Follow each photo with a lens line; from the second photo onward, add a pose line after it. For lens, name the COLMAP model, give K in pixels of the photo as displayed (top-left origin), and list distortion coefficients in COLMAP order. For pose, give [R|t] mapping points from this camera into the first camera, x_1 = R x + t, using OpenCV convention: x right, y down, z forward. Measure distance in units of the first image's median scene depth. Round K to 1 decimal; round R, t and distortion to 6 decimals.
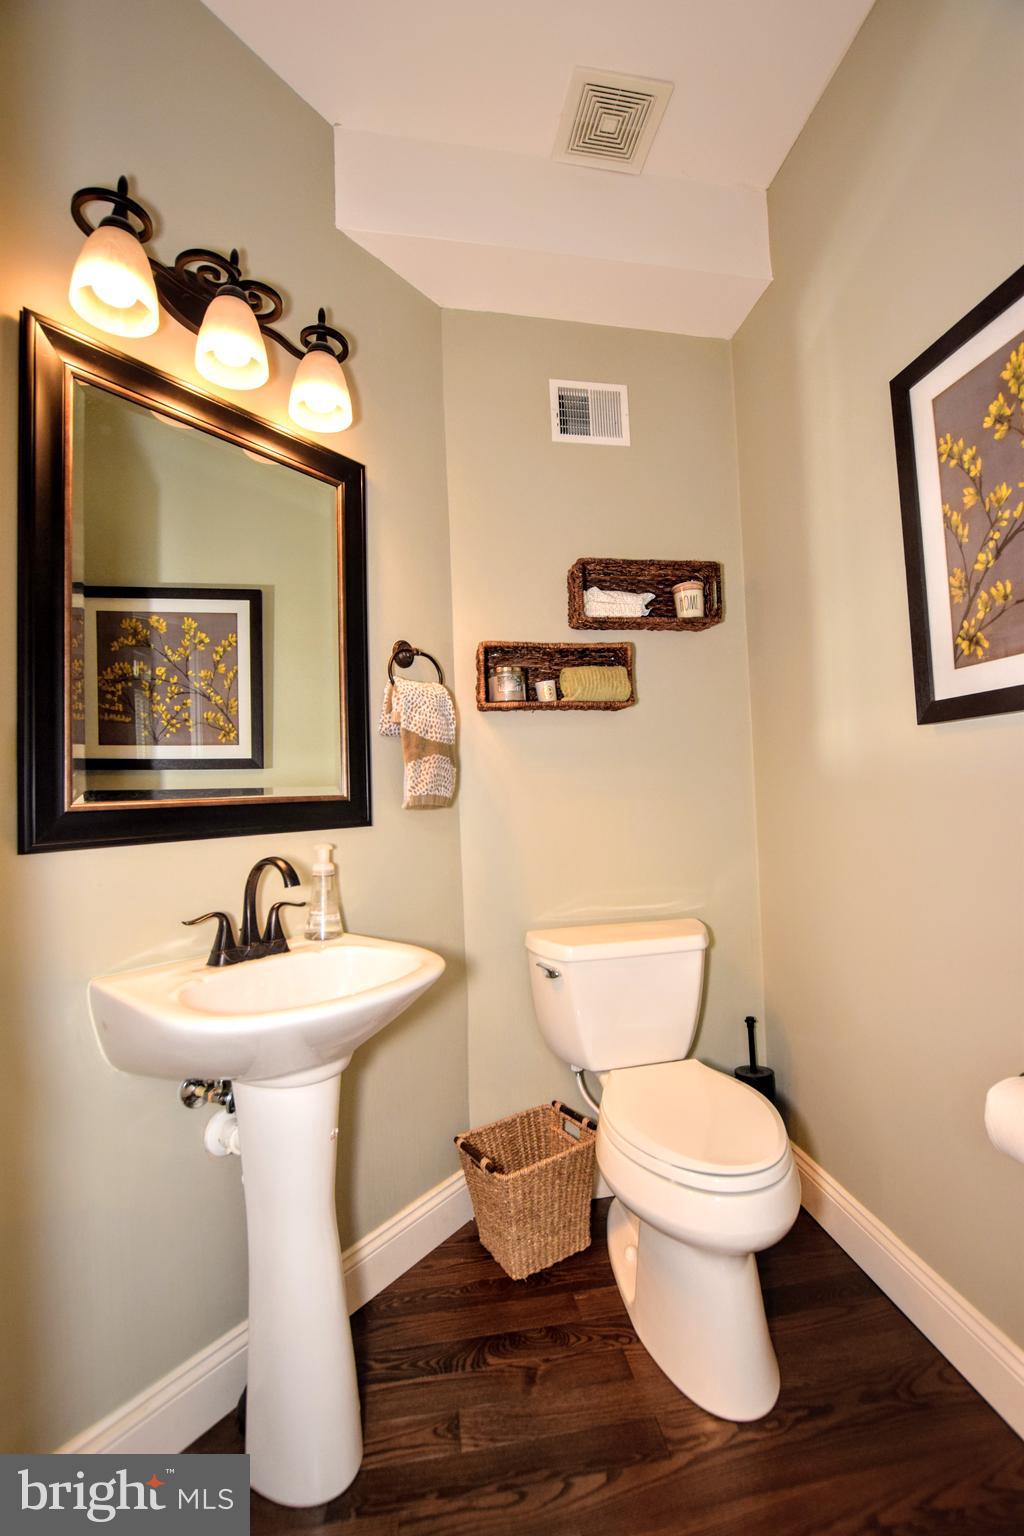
lens RADIAL K [[675.1, 0, 518.5], [0, 675.1, 767.6], [0, 0, 1]] dist [-0.020383, -0.008622]
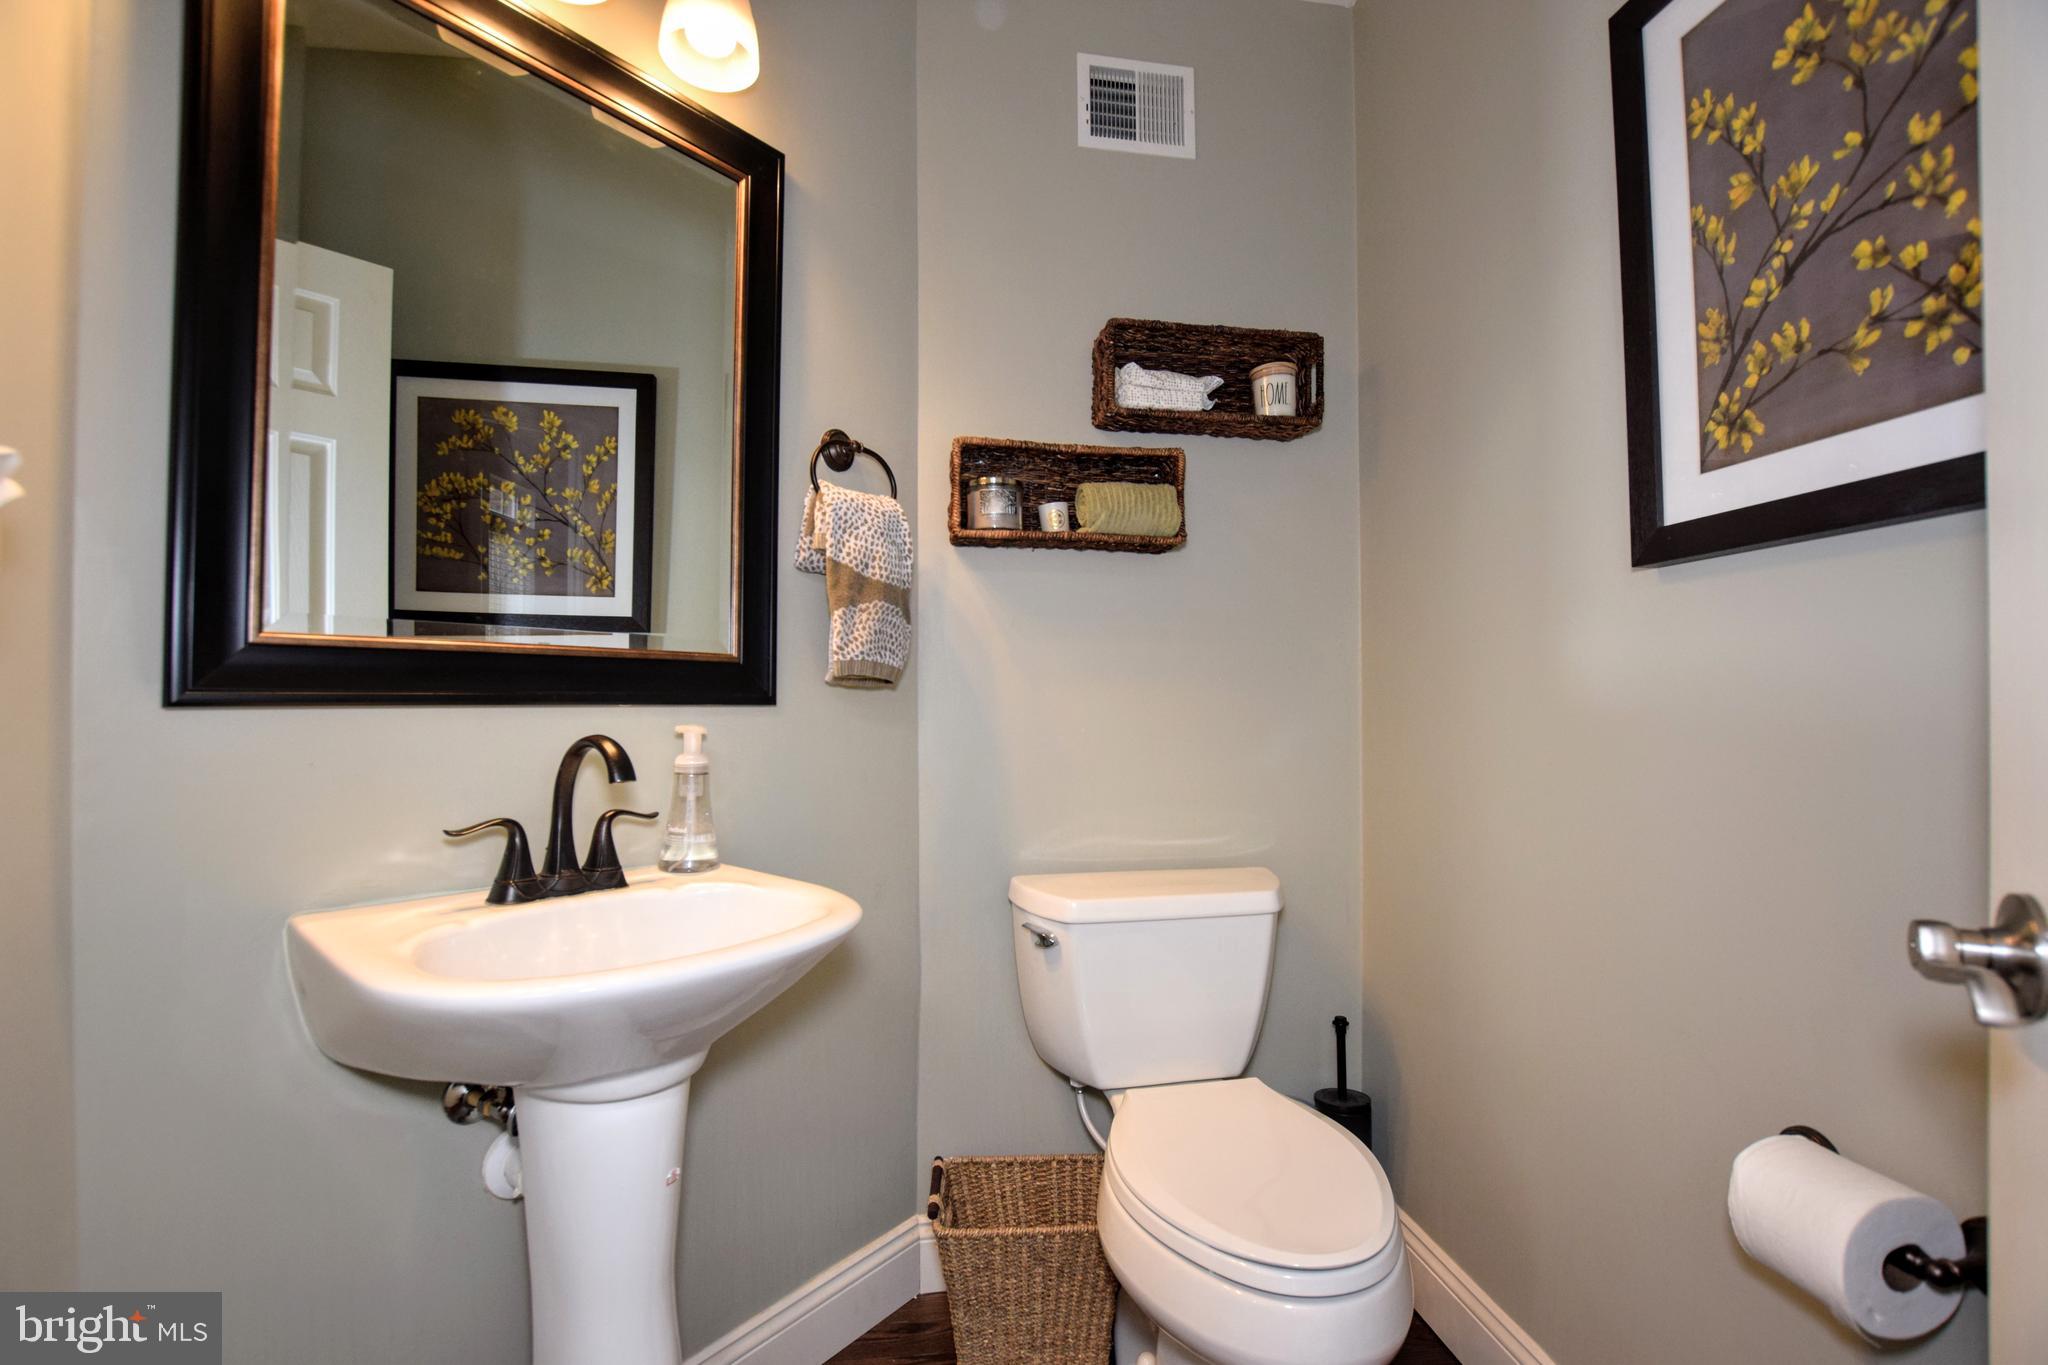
lens RADIAL K [[905.7, 0, 1023.4], [0, 905.7, 687.1], [0, 0, 1]] dist [-0.026351, 0.000483]
pose [[0.999271, 0.036327, -0.011733, 0.030410], [-0.036098, 0.999165, 0.019148, 0.040929], [0.012419, -0.018710, 0.999748, 0.116073]]
